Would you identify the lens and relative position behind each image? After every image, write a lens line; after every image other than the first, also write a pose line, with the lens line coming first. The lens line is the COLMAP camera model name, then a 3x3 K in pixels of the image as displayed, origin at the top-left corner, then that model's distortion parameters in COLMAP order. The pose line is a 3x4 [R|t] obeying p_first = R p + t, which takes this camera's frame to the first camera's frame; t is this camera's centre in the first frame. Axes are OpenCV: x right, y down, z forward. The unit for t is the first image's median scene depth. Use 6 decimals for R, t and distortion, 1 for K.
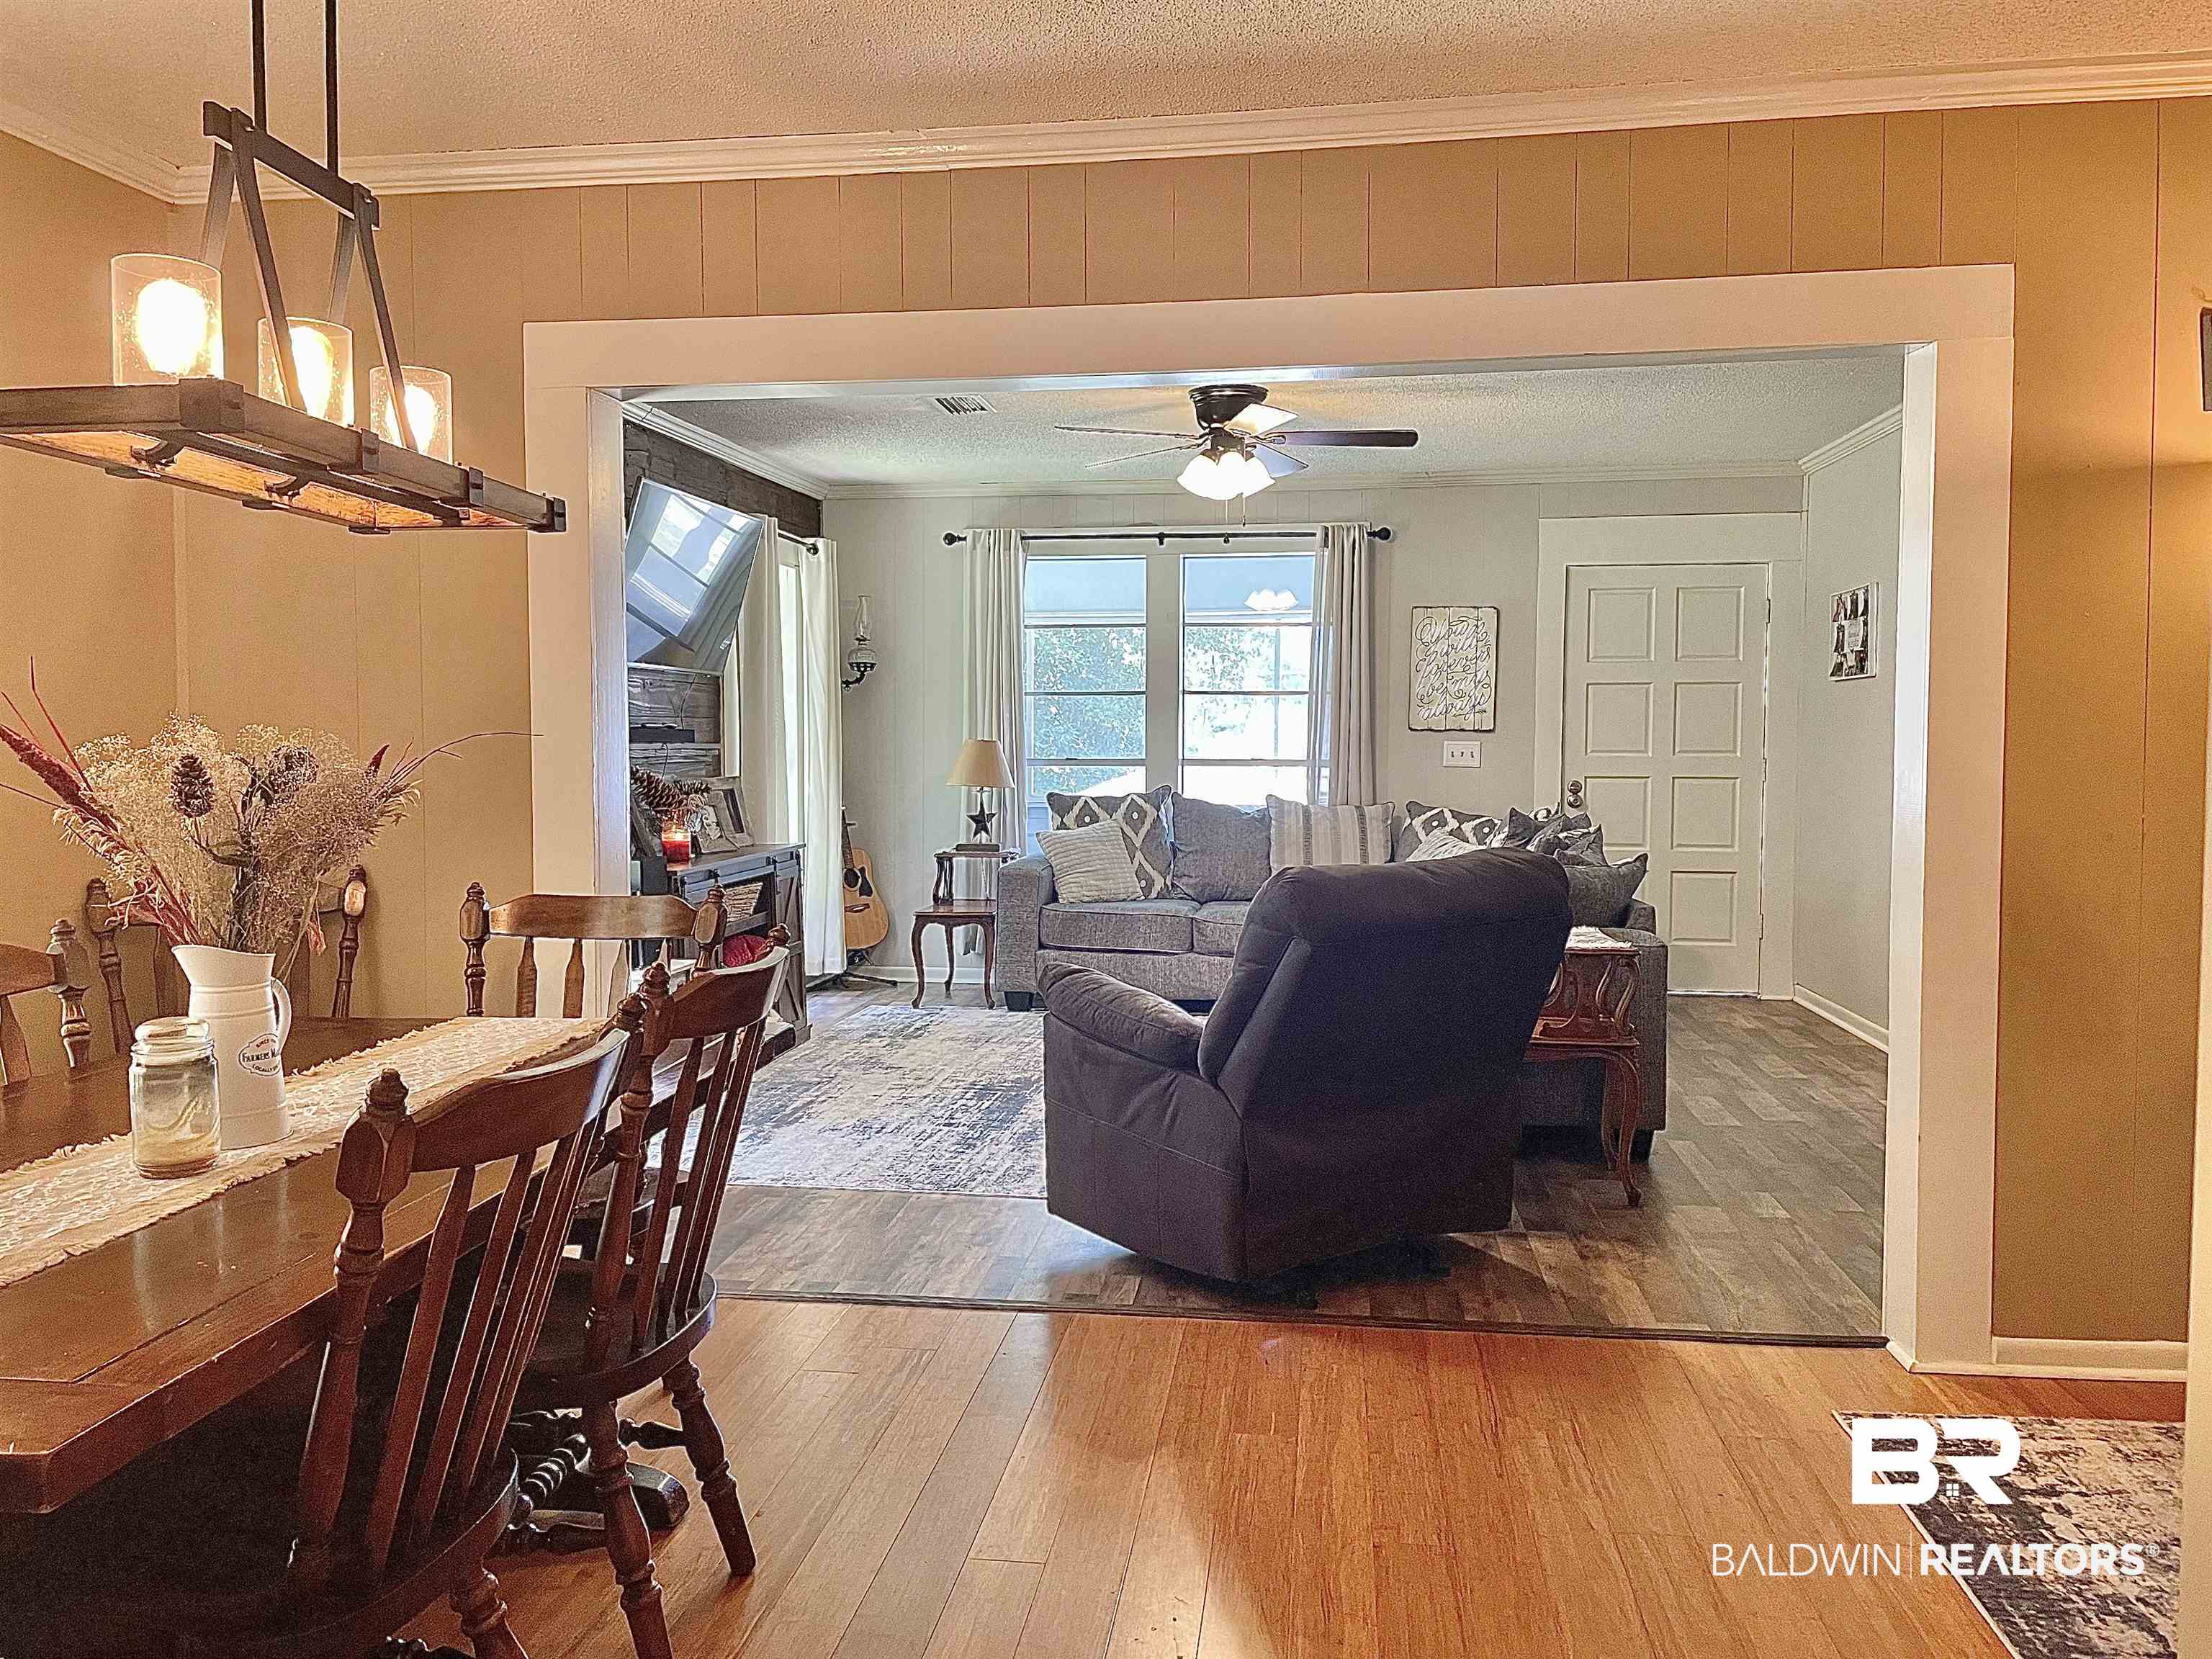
lens RADIAL K [[1685.8, 0, 1104.1], [0, 1685.8, 828.2], [0, 0, 1]] dist [0.012800, -0.004646]
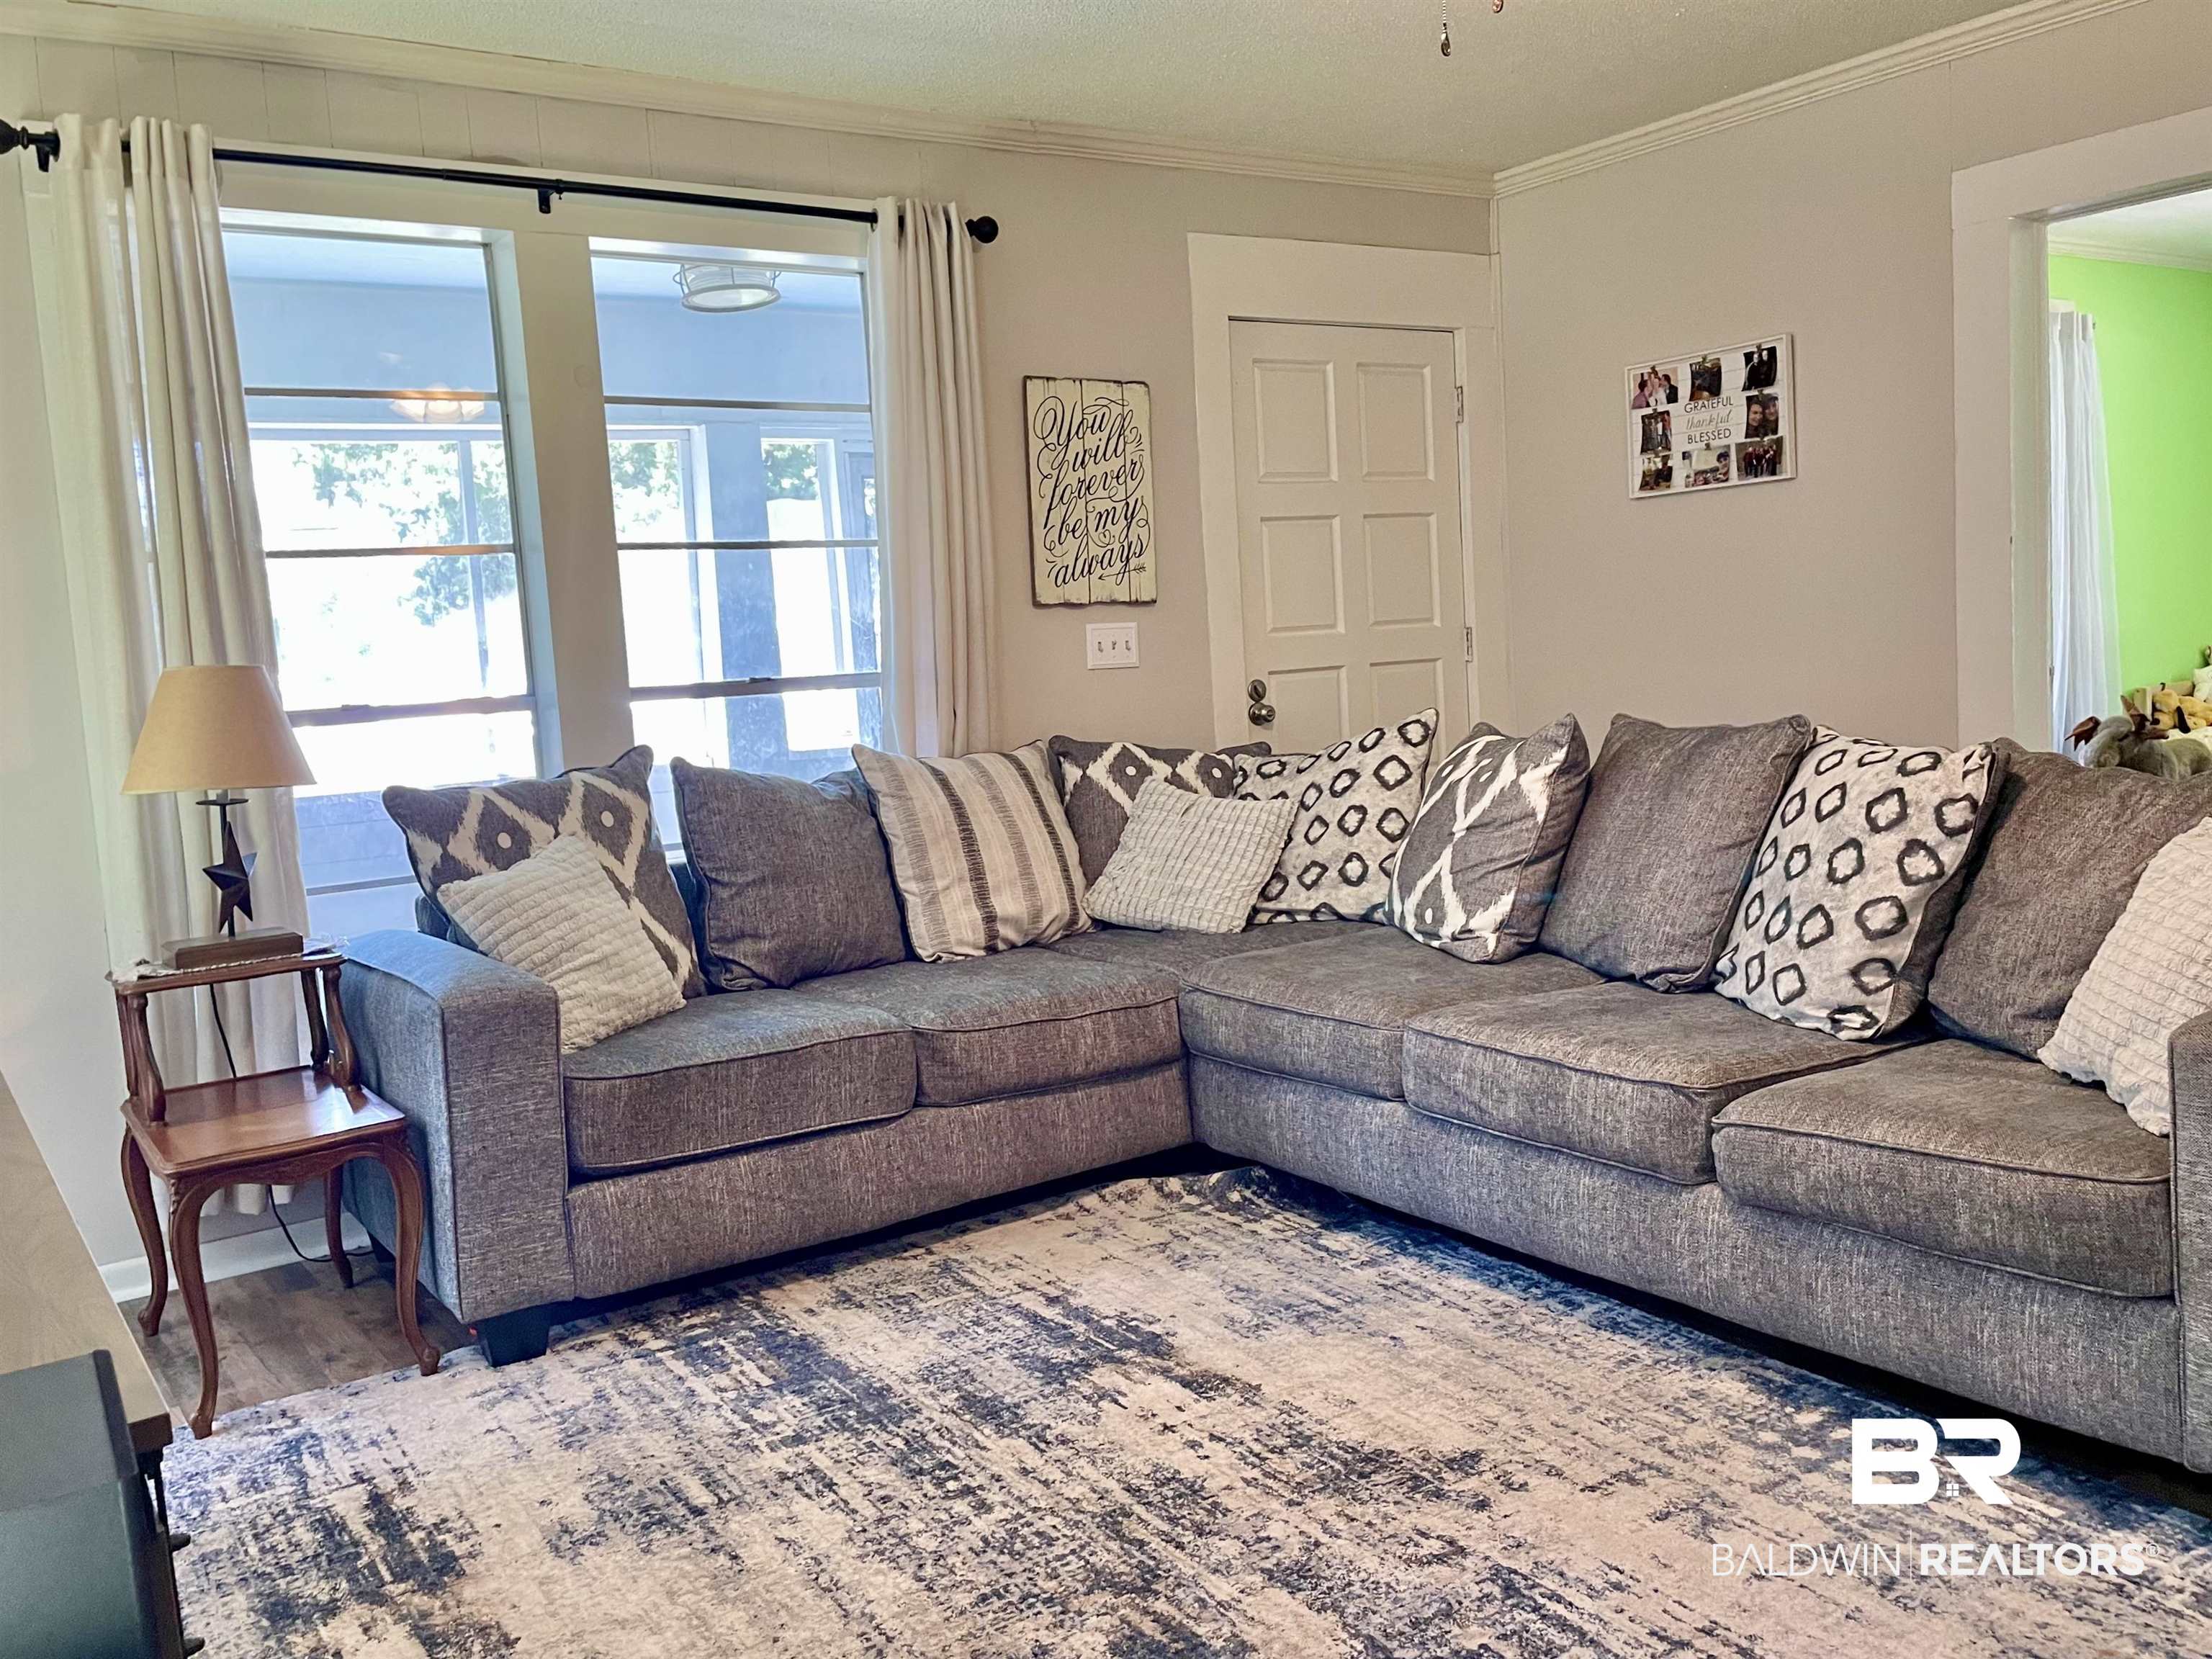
lens RADIAL K [[1805.7, 0, 1106.5], [0, 1805.7, 816.7], [0, 0, 1]] dist [0.017589, -0.001045]
pose [[0.736188, -0.113491, 0.667193, -0.201835], [0.101966, 0.993186, 0.056432, -0.021762], [-0.669052, 0.026486, 0.742744, 0.564452]]
